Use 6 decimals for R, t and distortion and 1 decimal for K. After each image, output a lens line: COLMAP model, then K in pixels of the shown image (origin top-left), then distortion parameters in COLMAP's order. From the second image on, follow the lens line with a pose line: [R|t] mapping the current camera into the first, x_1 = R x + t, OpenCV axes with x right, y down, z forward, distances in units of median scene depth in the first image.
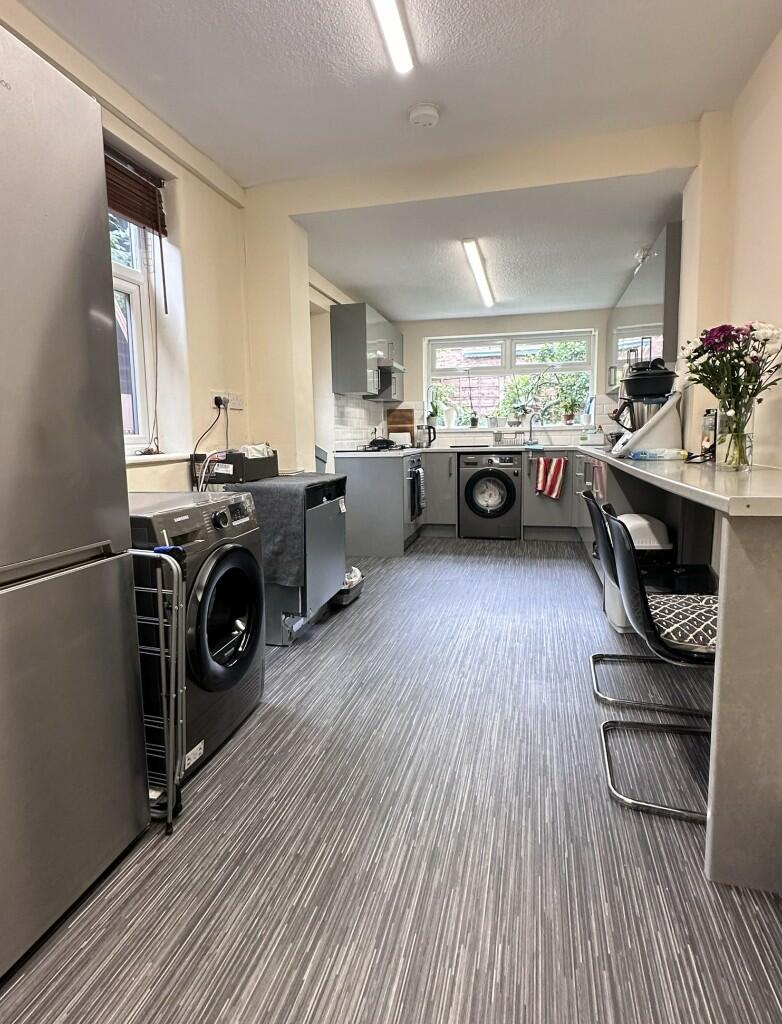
lens RADIAL K [[558.0, 0, 391.0], [0, 558.0, 512.0], [0, 0, 1]] dist [0.001892, 0.000160]
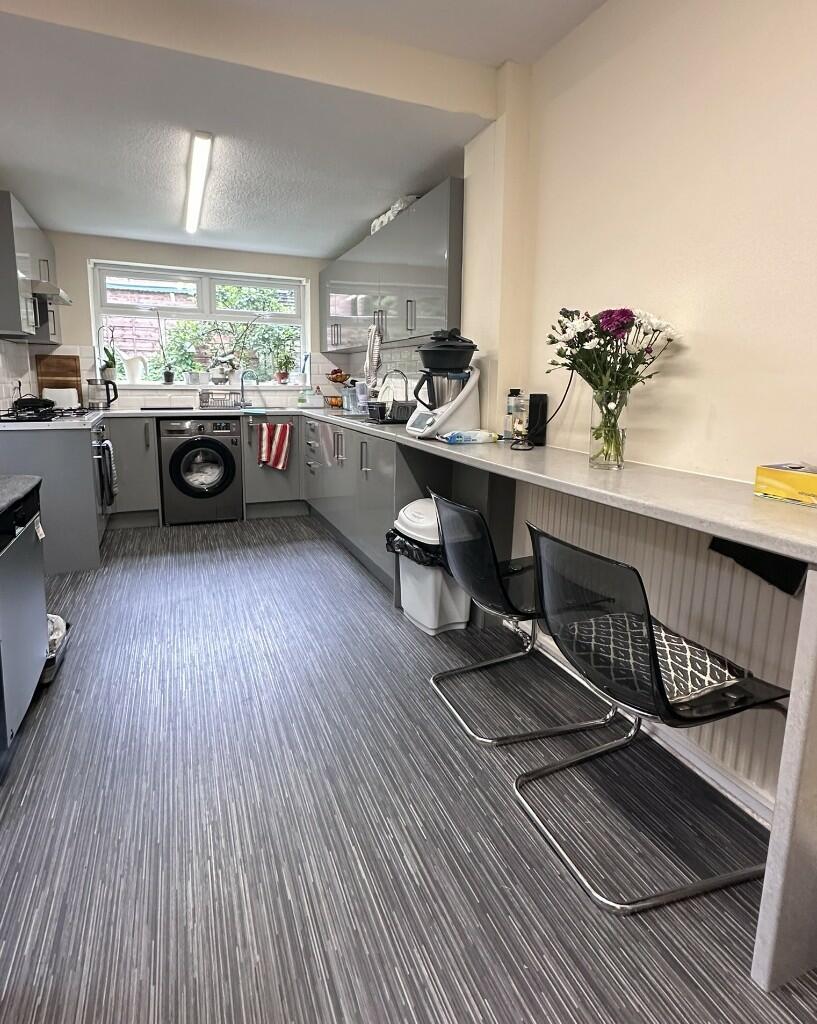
lens RADIAL K [[564.2, 0, 410.4], [0, 564.2, 479.7], [0, 0, 1]] dist [-0.000520, -0.001141]
pose [[0.796657, -0.075415, 0.599708, -0.075634], [0.053291, 0.997086, 0.054594, -0.044848], [-0.602077, -0.011534, 0.798354, 0.164209]]
